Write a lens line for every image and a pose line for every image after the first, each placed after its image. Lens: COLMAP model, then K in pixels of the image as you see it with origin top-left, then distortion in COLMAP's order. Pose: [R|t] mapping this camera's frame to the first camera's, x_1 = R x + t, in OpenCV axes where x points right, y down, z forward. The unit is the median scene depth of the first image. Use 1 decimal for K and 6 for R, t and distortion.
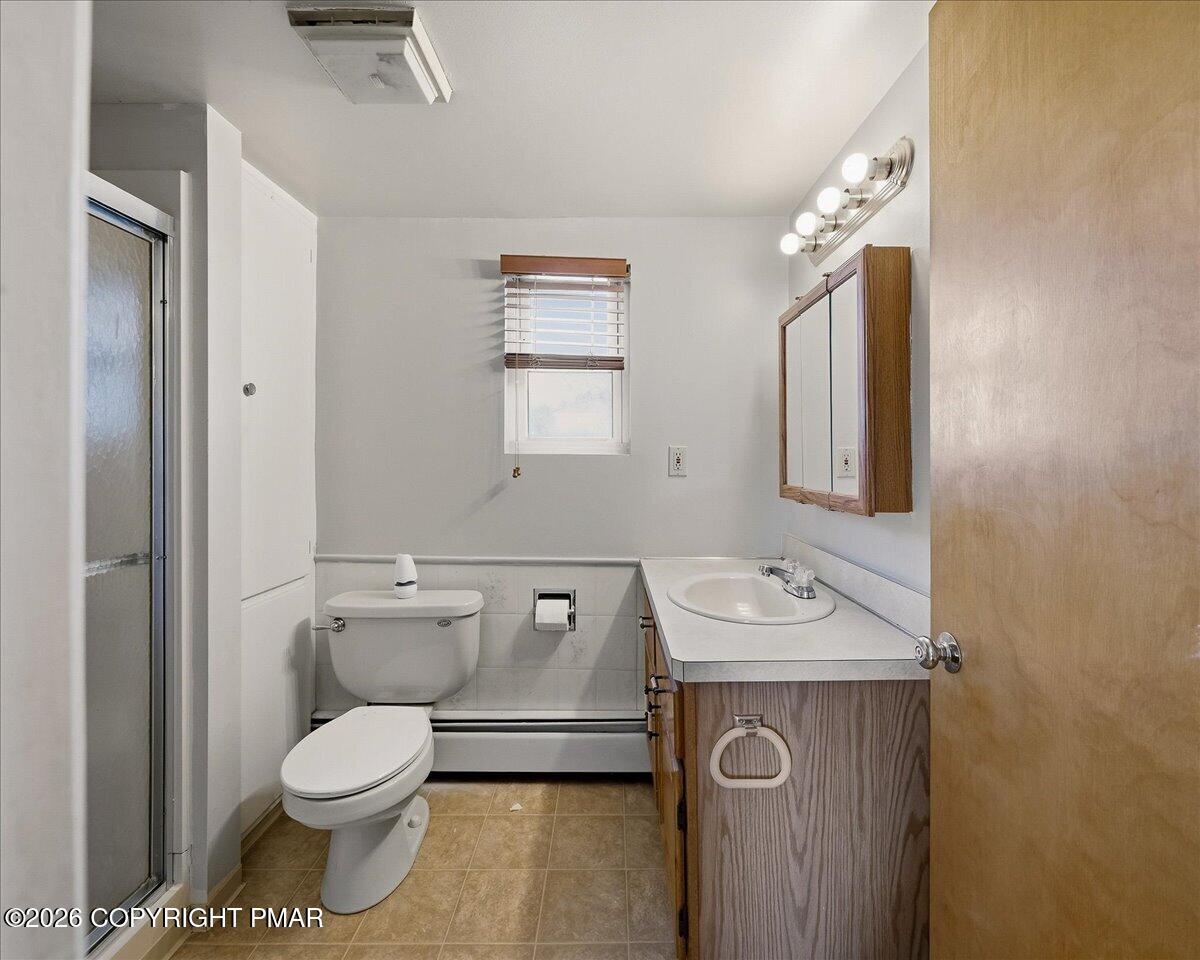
lens RADIAL K [[561.7, 0, 602.3], [0, 561.7, 459.9], [0, 0, 1]] dist [0.000402, -0.000167]
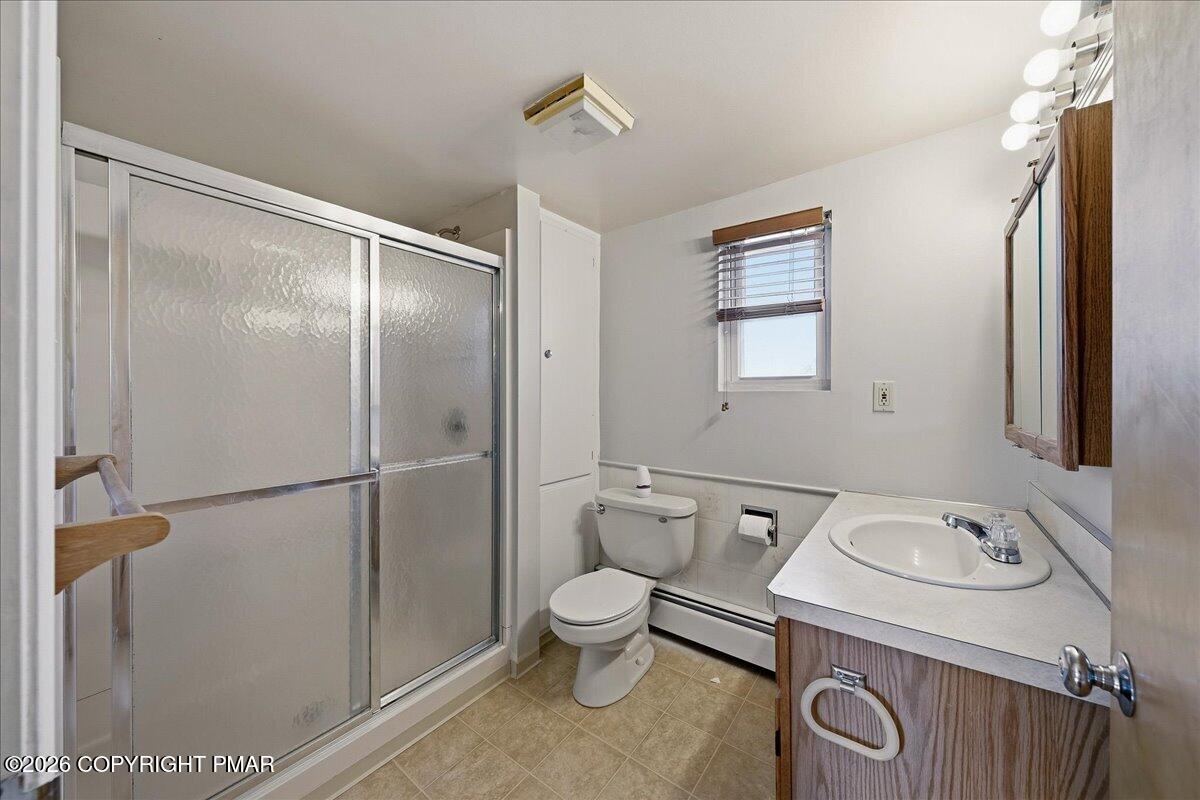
lens RADIAL K [[429.9, 0, 615.1], [0, 429.9, 396.9], [0, 0, 1]] dist [0.001499, -0.002630]
pose [[0.797344, -0.005767, -0.603497, 0.264117], [0.008612, 0.999961, 0.001823, -0.002963], [0.603463, -0.006651, 0.797363, 0.136718]]
